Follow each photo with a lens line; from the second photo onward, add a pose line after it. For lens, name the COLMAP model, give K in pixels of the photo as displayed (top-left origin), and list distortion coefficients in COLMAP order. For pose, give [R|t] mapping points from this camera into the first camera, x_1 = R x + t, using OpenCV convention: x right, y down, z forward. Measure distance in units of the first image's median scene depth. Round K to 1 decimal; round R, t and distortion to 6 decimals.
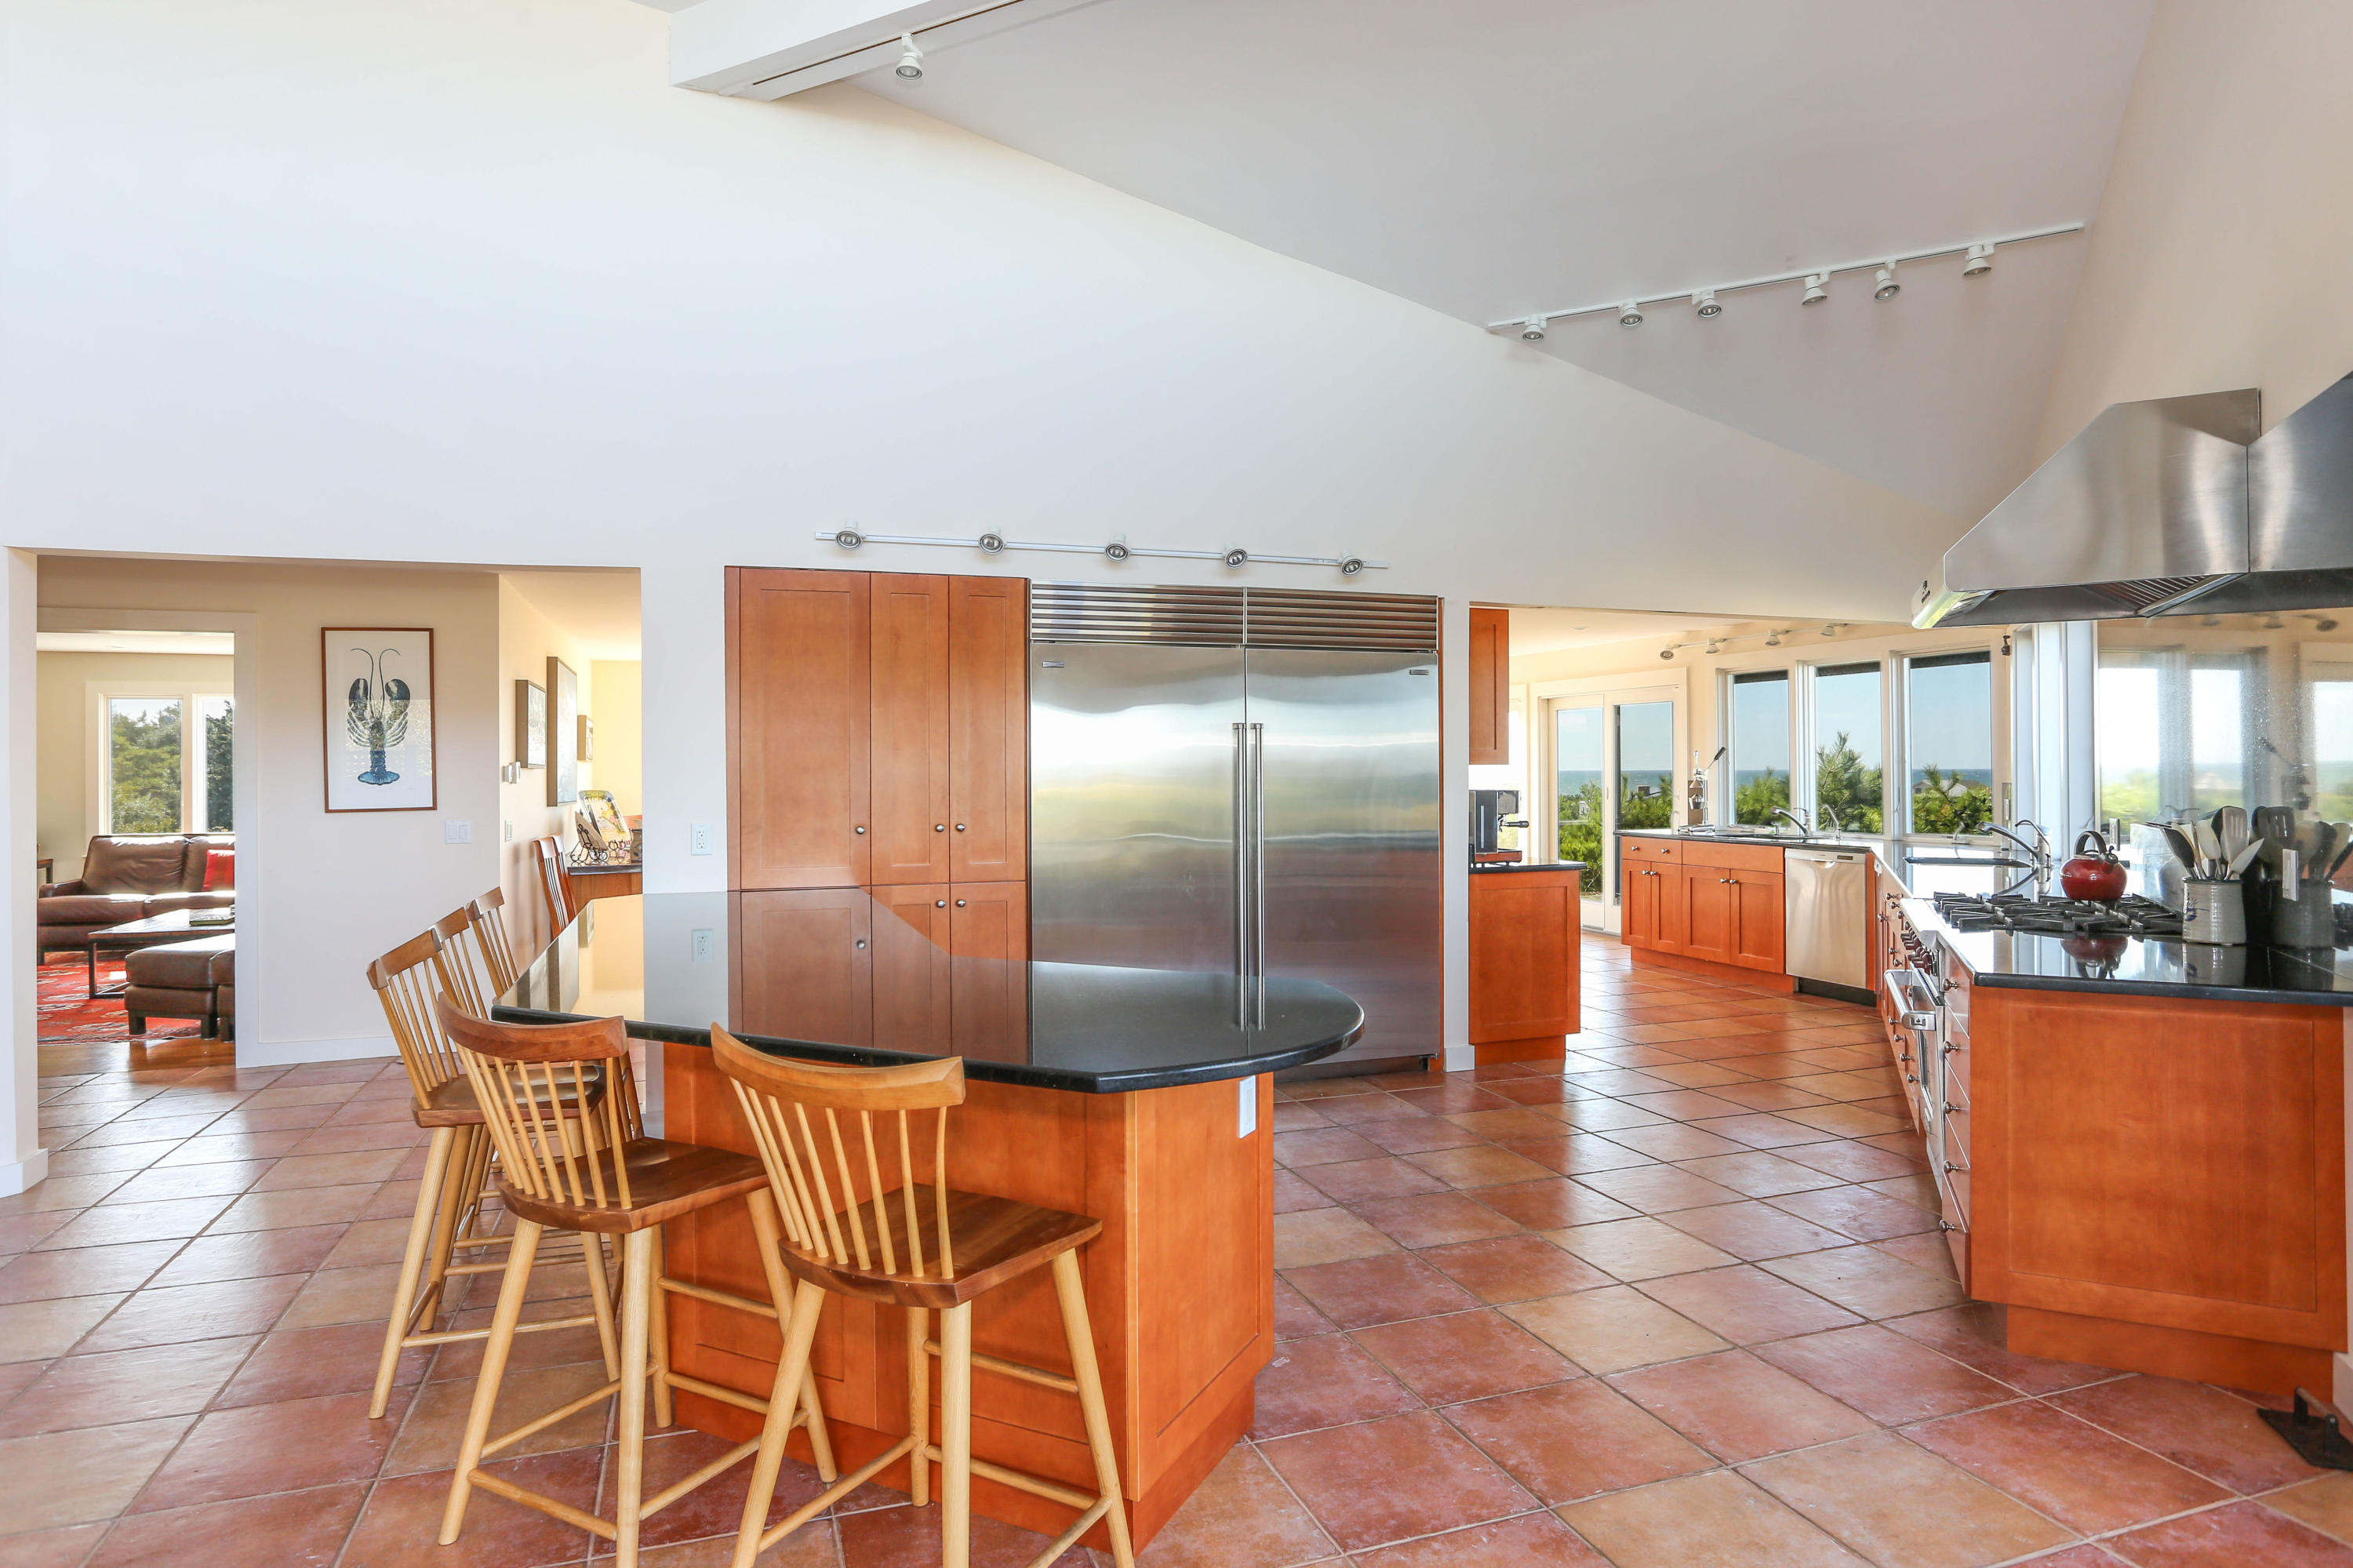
lens RADIAL K [[1371.7, 0, 1192.1], [0, 1371.7, 774.4], [0, 0, 1]] dist [-0.020695, 0.002144]
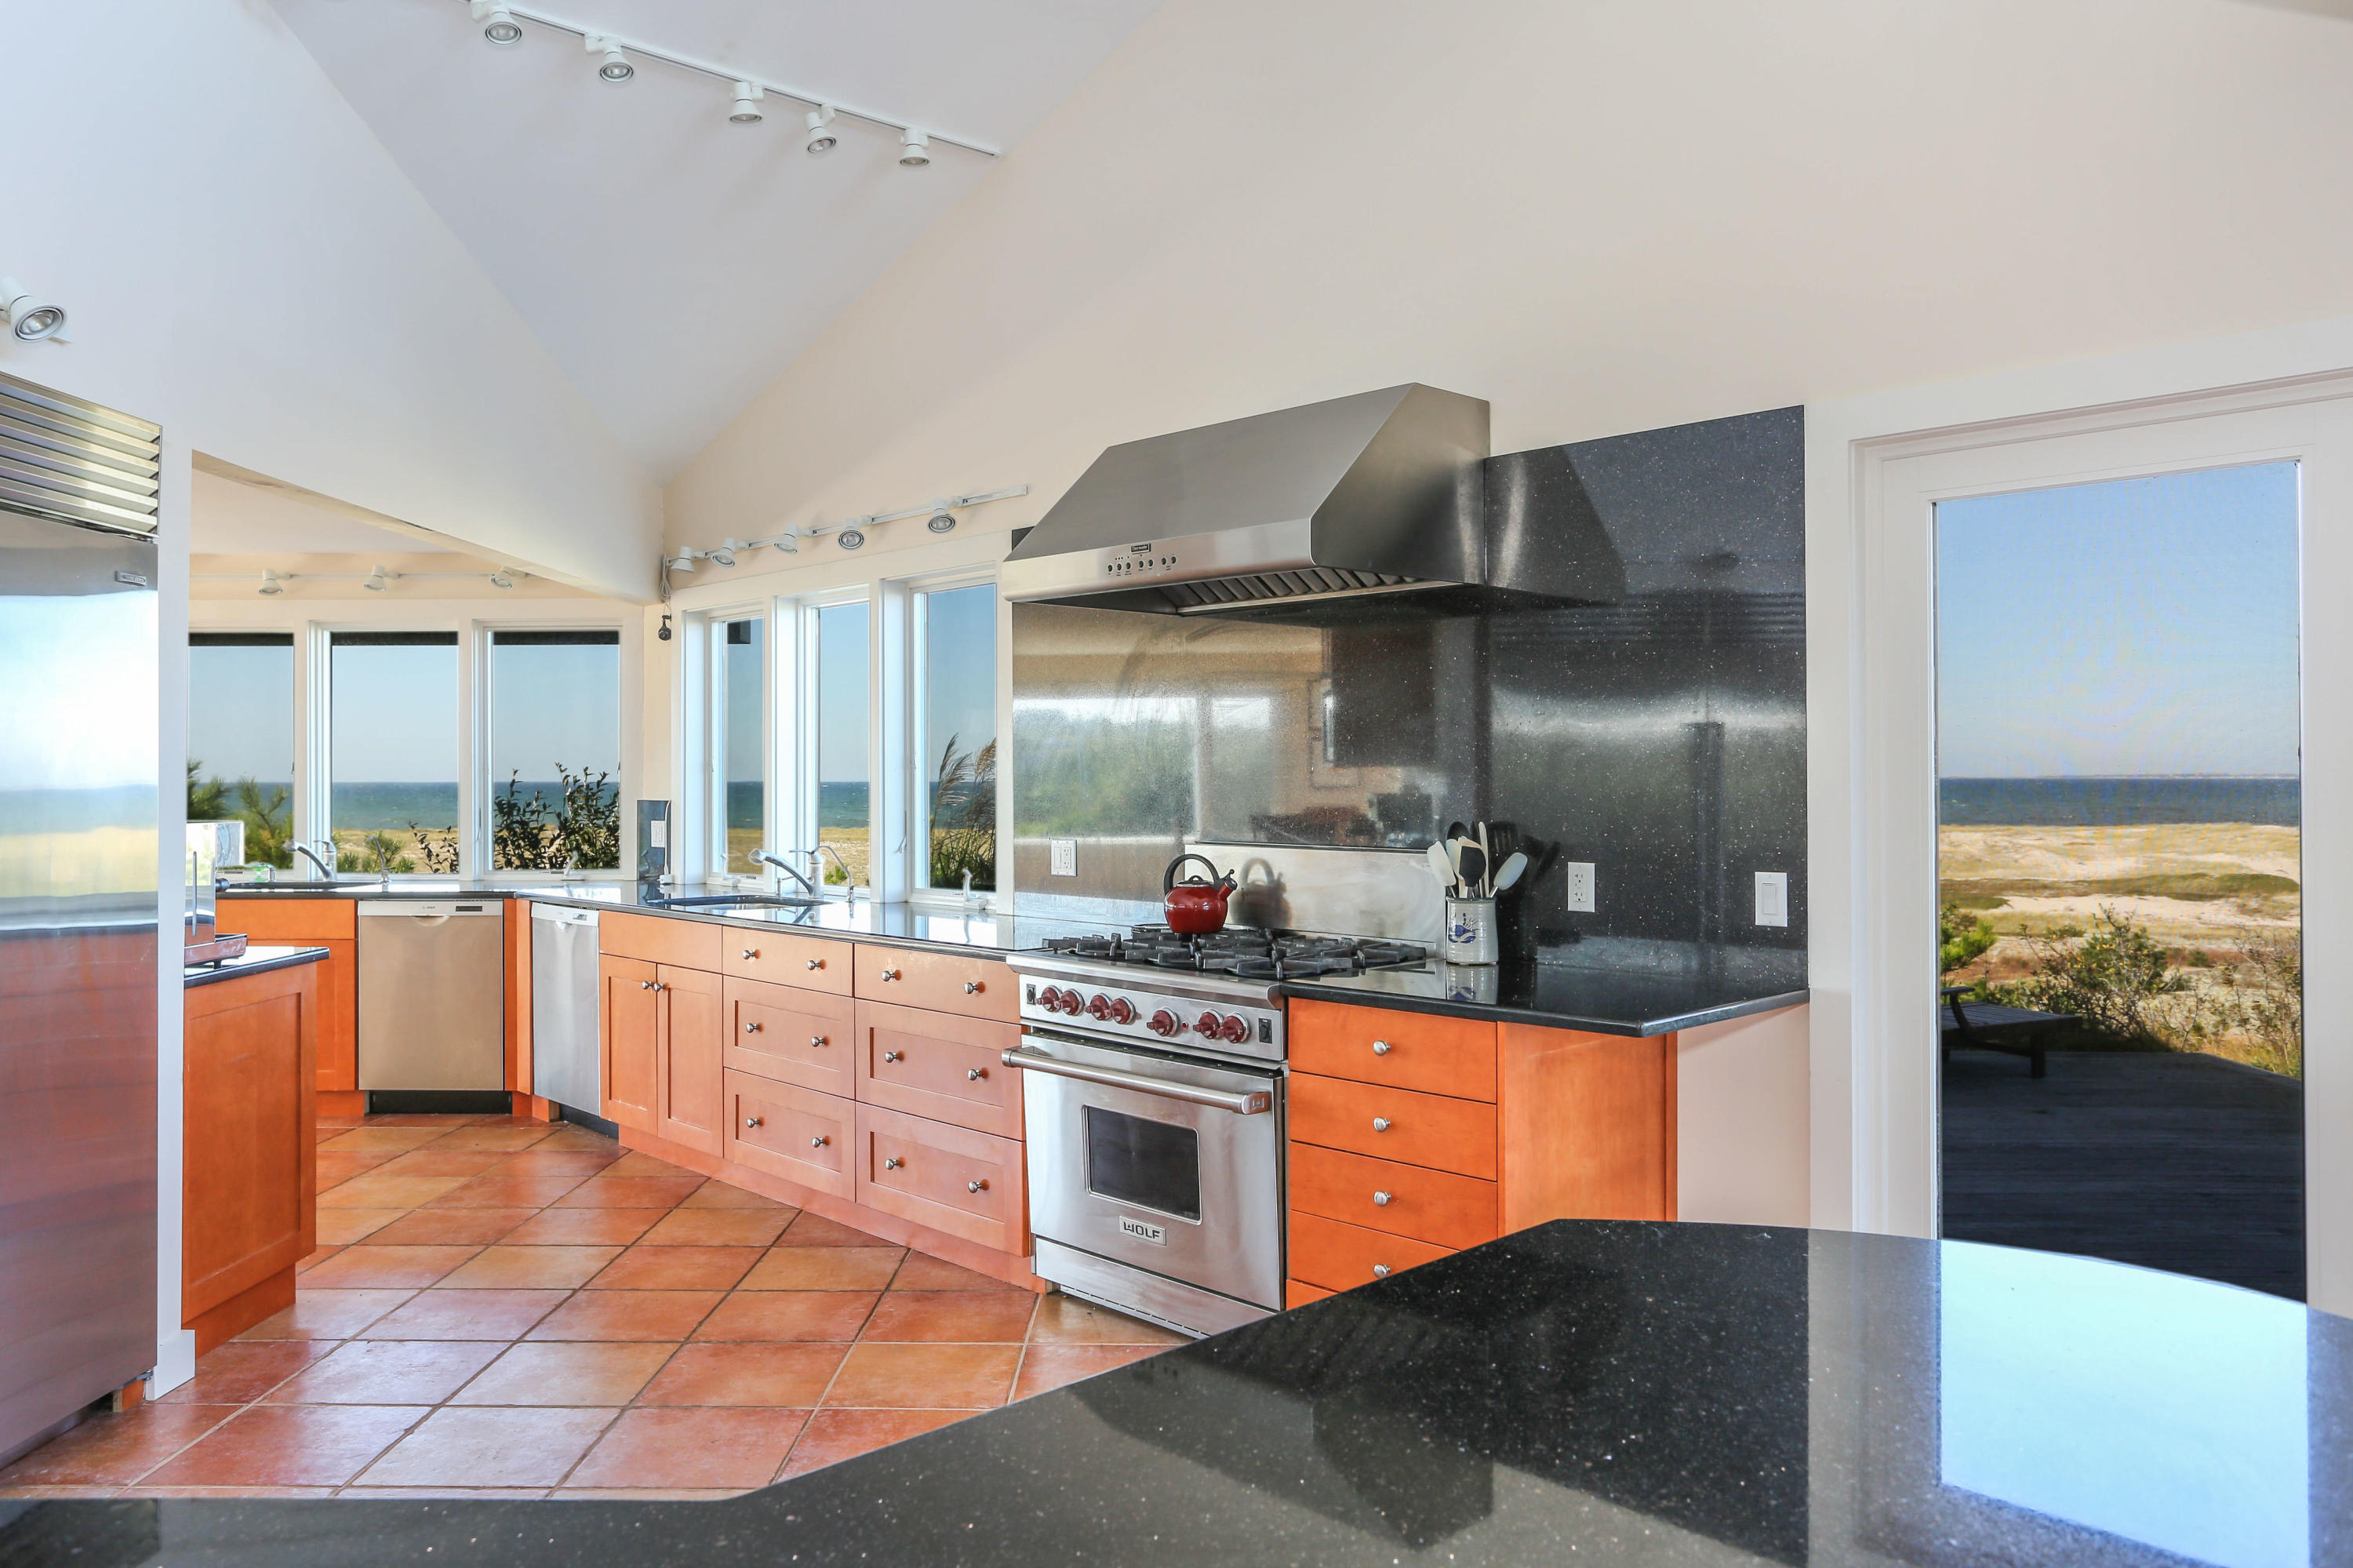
lens RADIAL K [[1640.1, 0, 1169.4], [0, 1640.1, 780.9], [0, 0, 1]] dist [-0.026993, 0.005942]
pose [[0.334577, 0.002236, 0.942366, -0.194092], [0.001212, 0.999995, -0.002803, -0.001522], [-0.942368, 0.002080, 0.334573, 0.375227]]
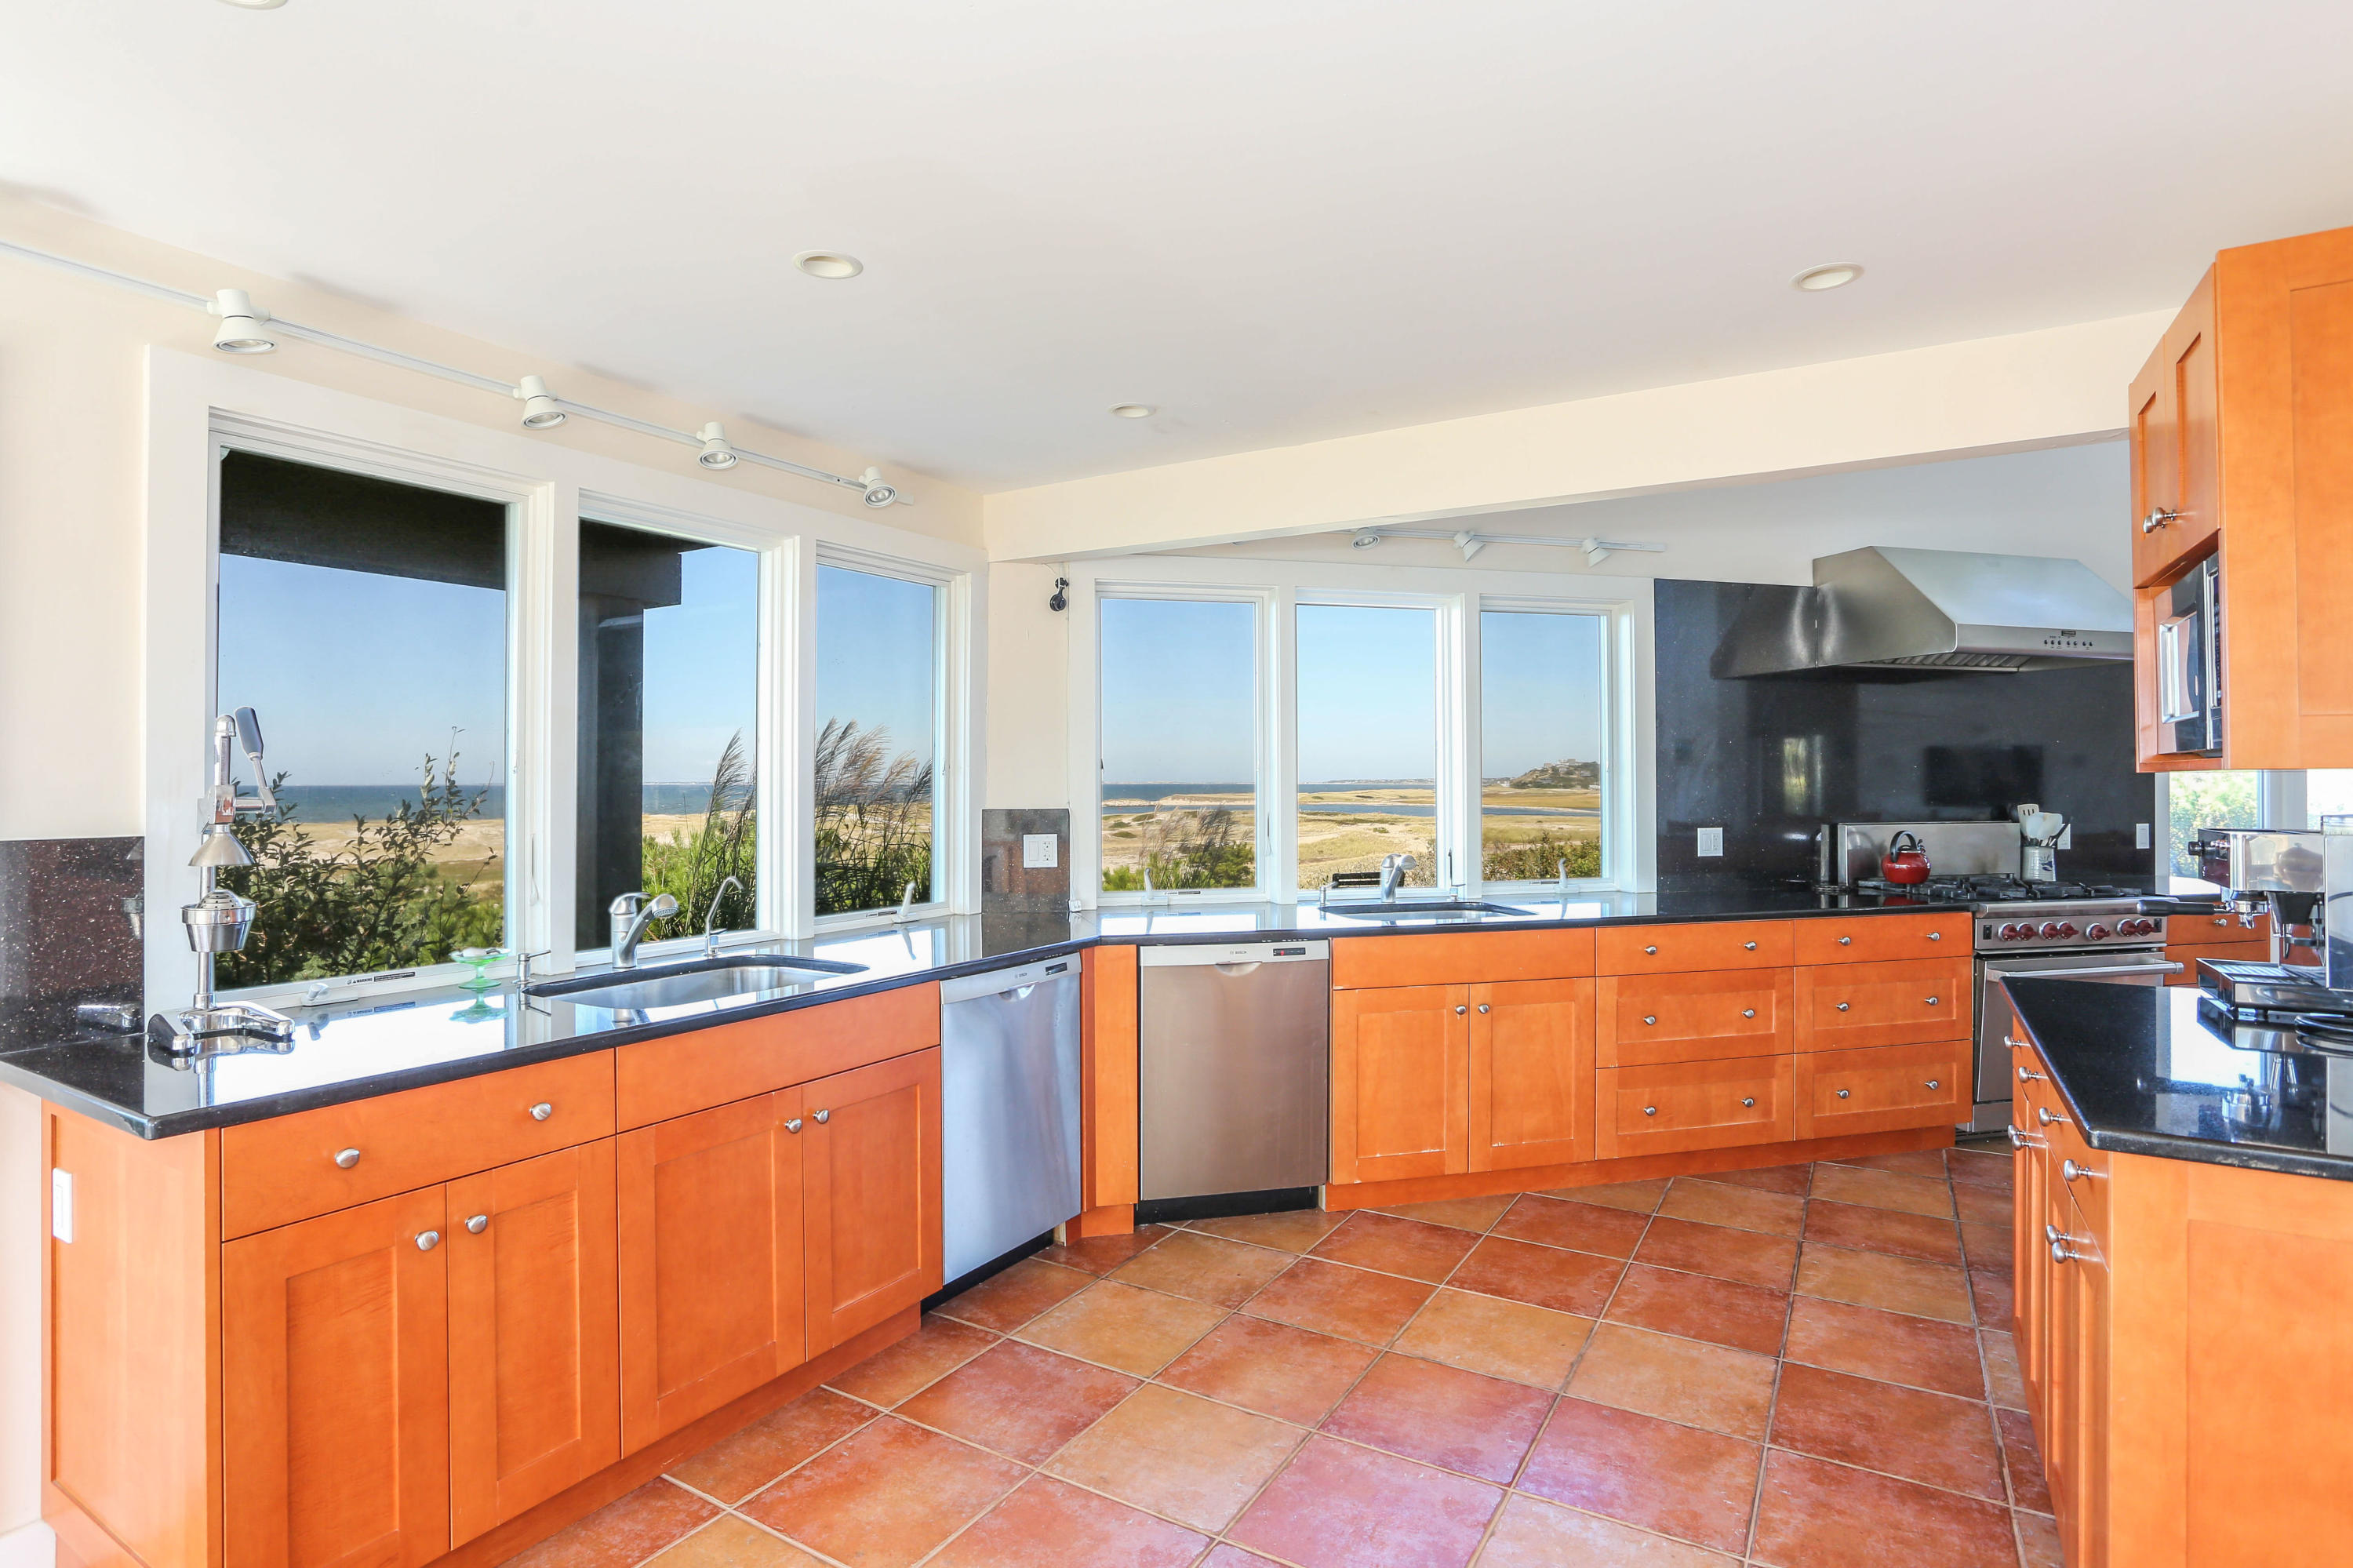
lens RADIAL K [[1144.6, 0, 1172.8], [0, 1144.6, 773.5], [0, 0, 1]] dist [-0.033997, 0.006189]
pose [[-0.633184, 0.008533, 0.773954, 0.135966], [0.004729, 0.999963, -0.007156, -0.004649], [-0.773987, -0.000871, -0.633201, 1.231651]]
